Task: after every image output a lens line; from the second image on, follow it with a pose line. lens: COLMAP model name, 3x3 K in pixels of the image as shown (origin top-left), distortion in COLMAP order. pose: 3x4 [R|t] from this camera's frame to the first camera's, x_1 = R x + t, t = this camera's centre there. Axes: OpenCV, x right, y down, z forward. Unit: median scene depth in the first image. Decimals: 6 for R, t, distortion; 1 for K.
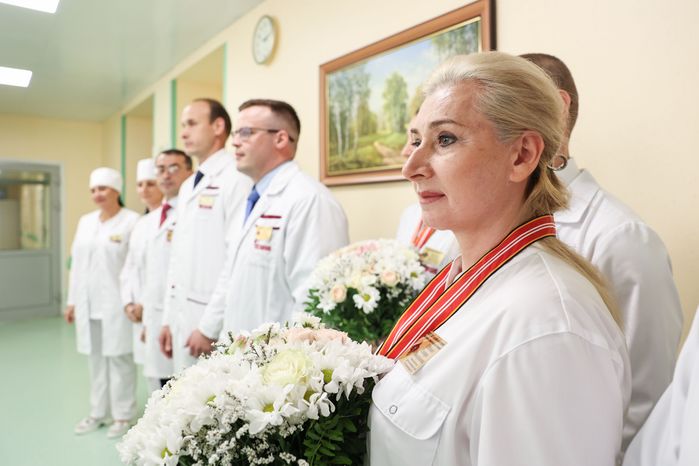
lens RADIAL K [[547.9, 0, 351.9], [0, 547.9, 220.6], [0, 0, 1]] dist [0.010700, -0.000129]
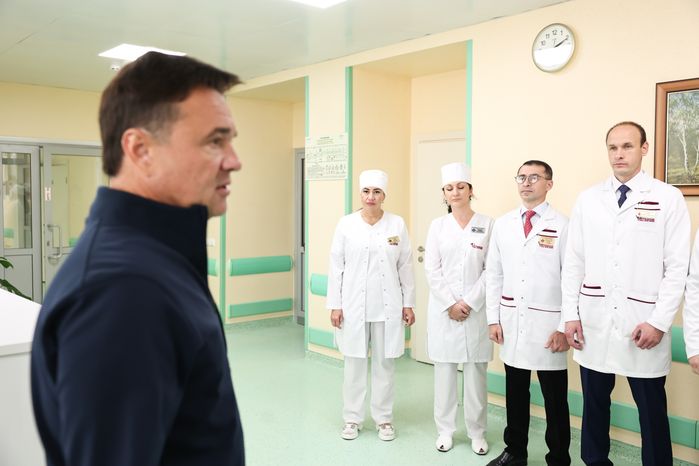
lens RADIAL K [[709.6, 0, 336.6], [0, 709.6, 219.4], [0, 0, 1]] dist [-0.001031, 0.000000]
pose [[0.996198, 0.007891, 0.086755, -0.825870], [-0.009539, 0.999781, 0.018601, -0.037214], [-0.086589, -0.019358, 0.996056, -0.347941]]
